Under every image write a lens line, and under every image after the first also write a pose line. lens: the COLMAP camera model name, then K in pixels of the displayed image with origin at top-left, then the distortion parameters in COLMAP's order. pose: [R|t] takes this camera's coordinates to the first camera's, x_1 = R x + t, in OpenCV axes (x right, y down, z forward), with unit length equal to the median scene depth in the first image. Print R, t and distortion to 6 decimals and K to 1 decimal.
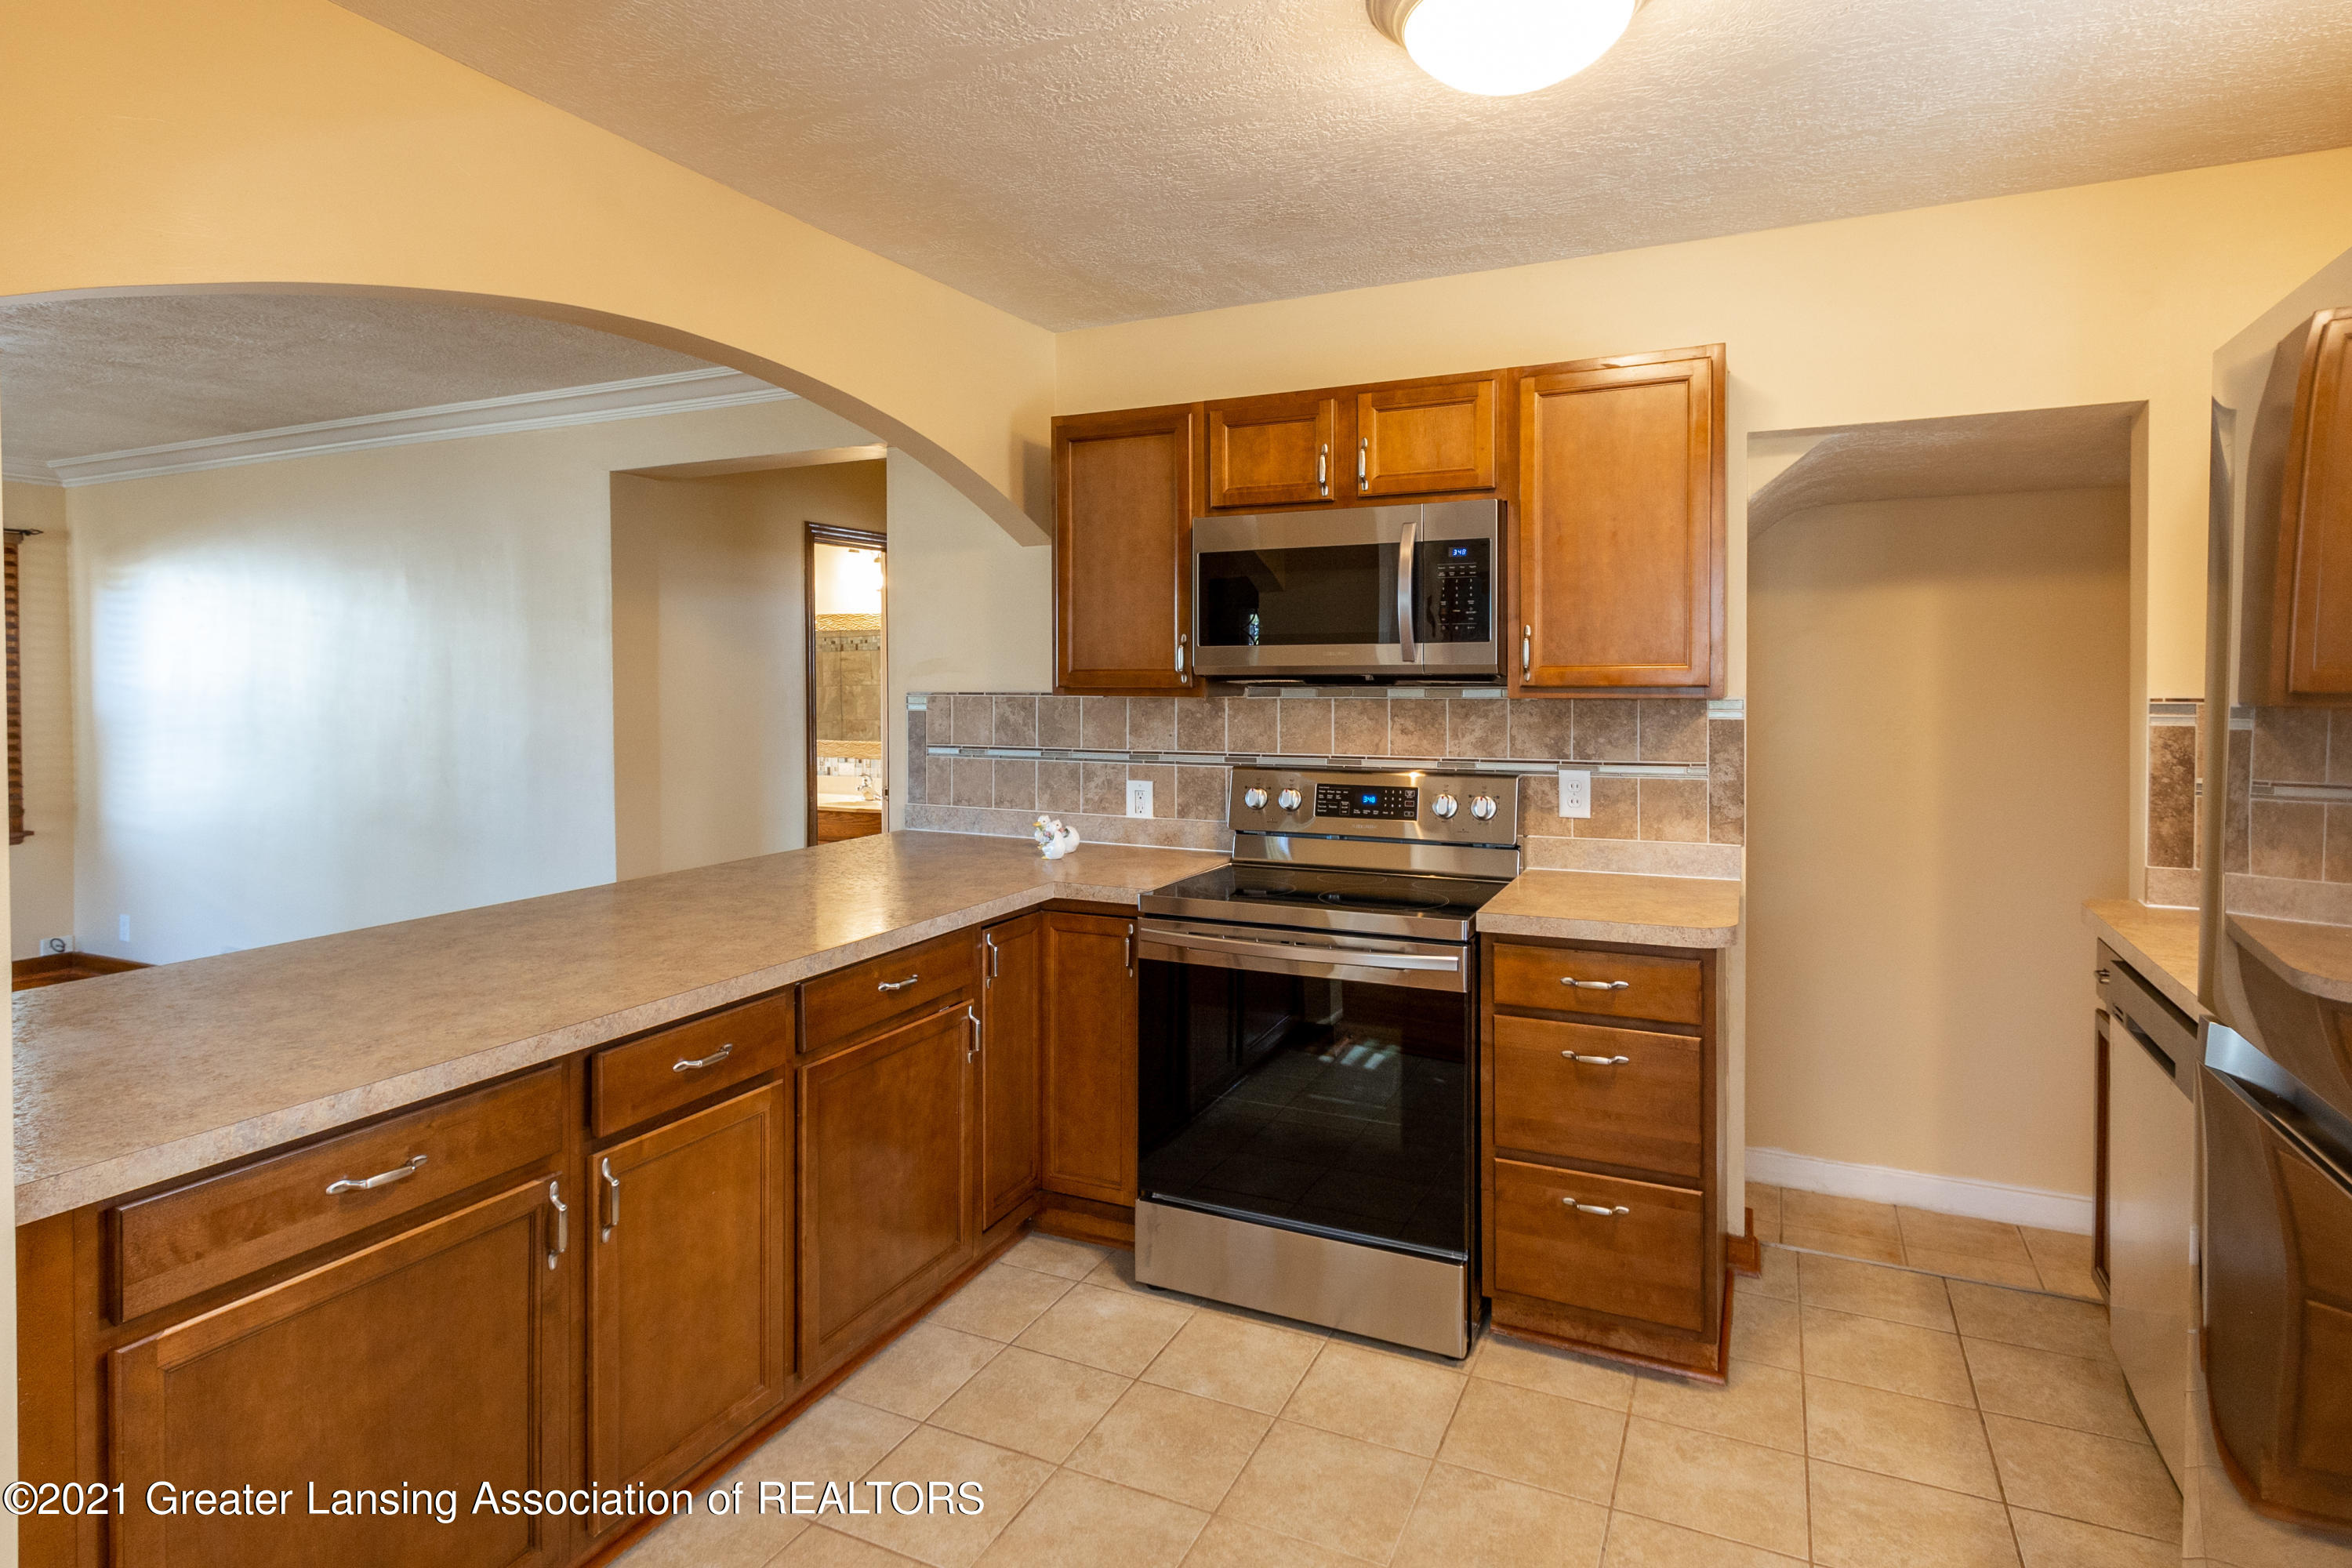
lens RADIAL K [[1252.1, 0, 1176.4], [0, 1252.1, 685.8], [0, 0, 1]] dist [-0.002178, 0.000088]
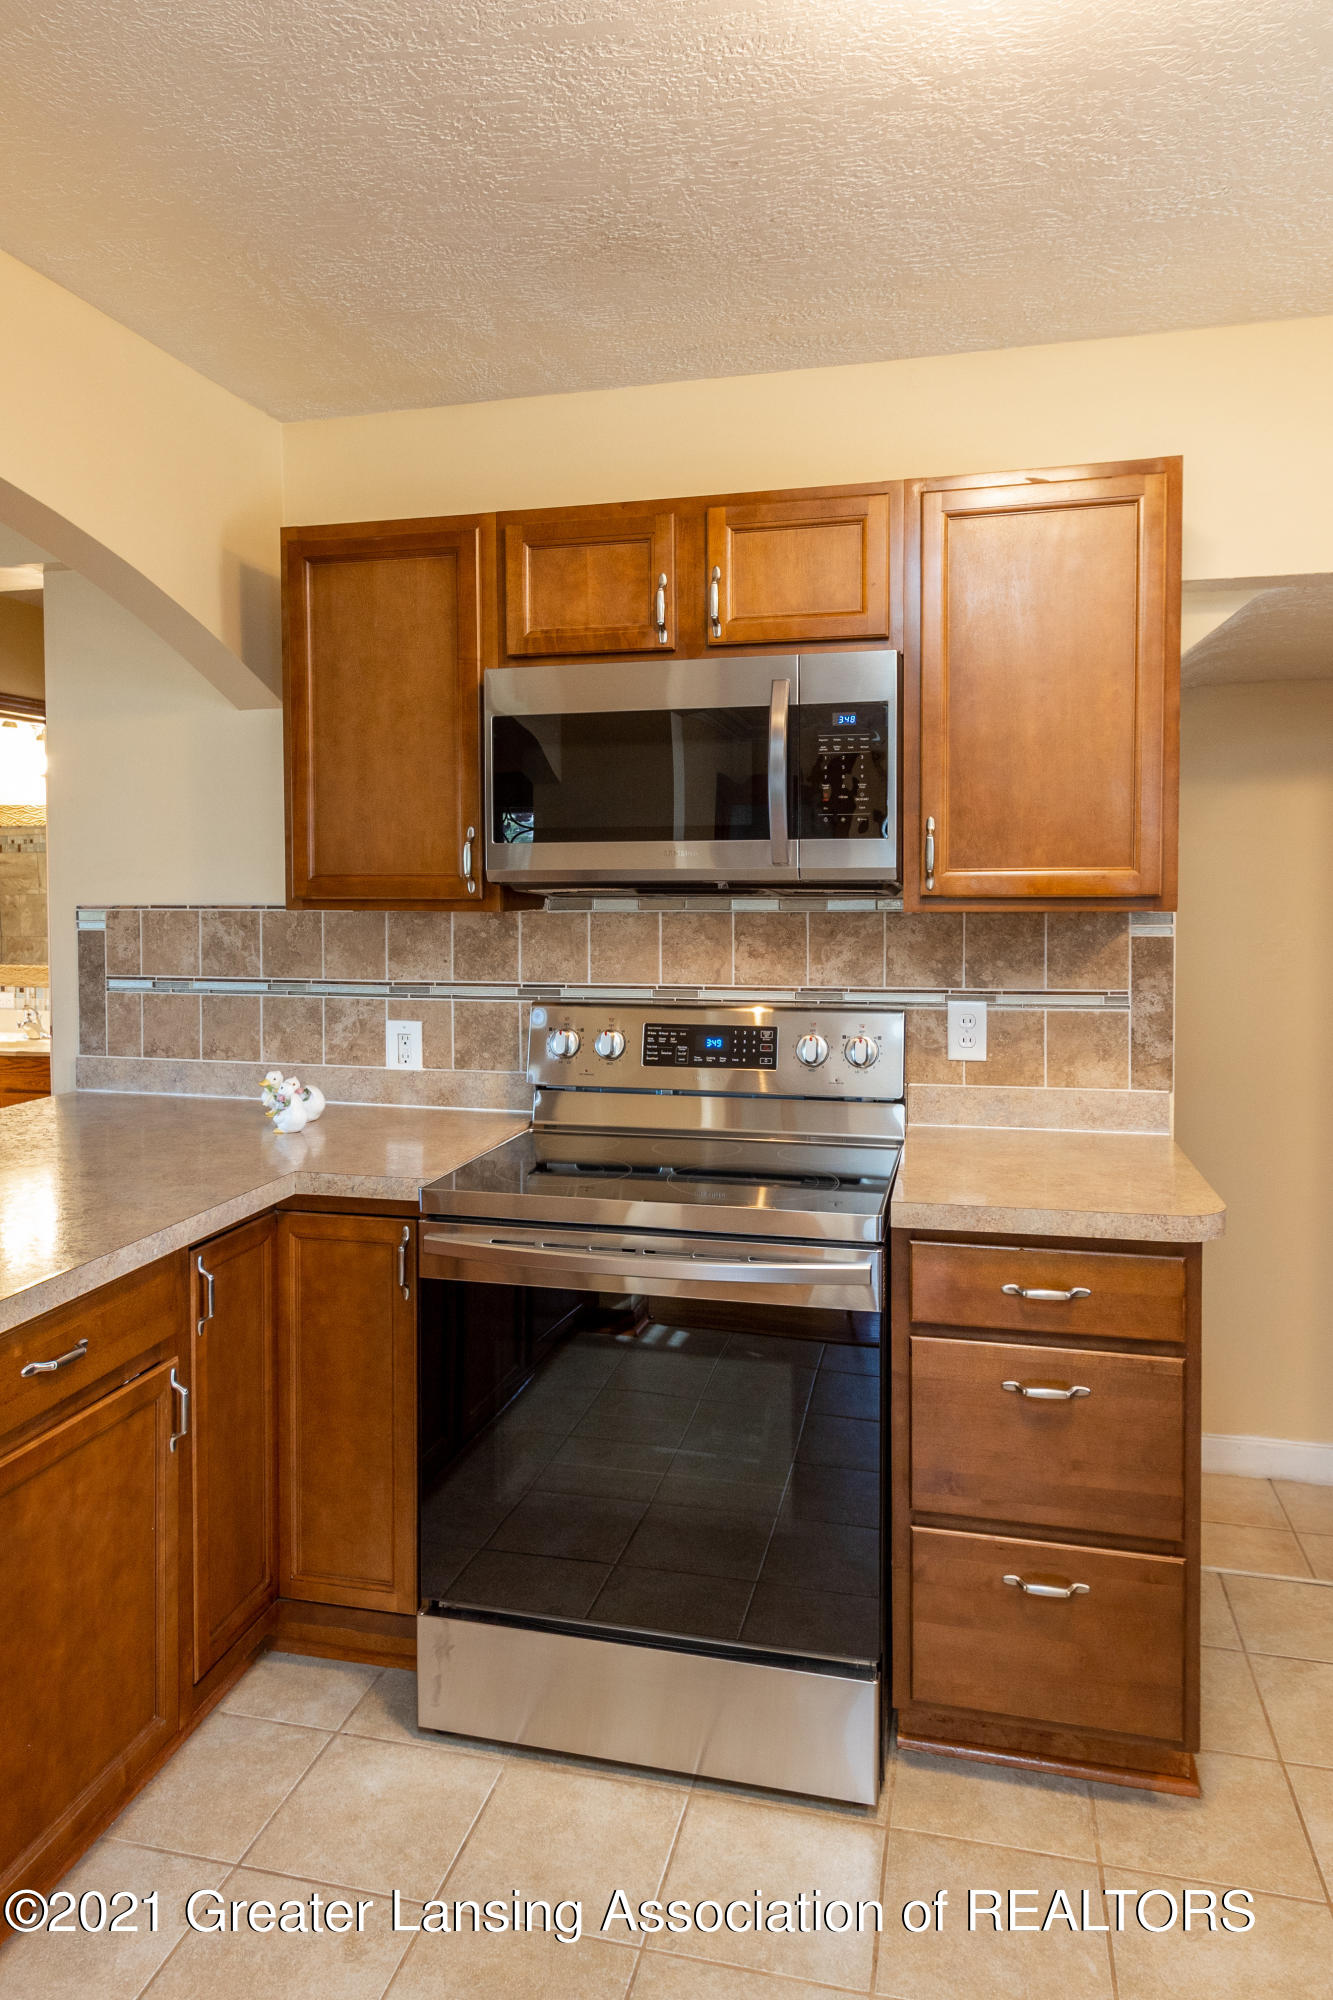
lens RADIAL K [[1312.4, 0, 658.7], [0, 1312.4, 923.2], [0, 0, 1]] dist [0.010569, -0.003561]
pose [[0.980831, -0.006181, 0.194763, -0.038672], [0.001754, 0.999736, 0.022891, -0.001775], [-0.194853, -0.022110, 0.980583, 0.225491]]
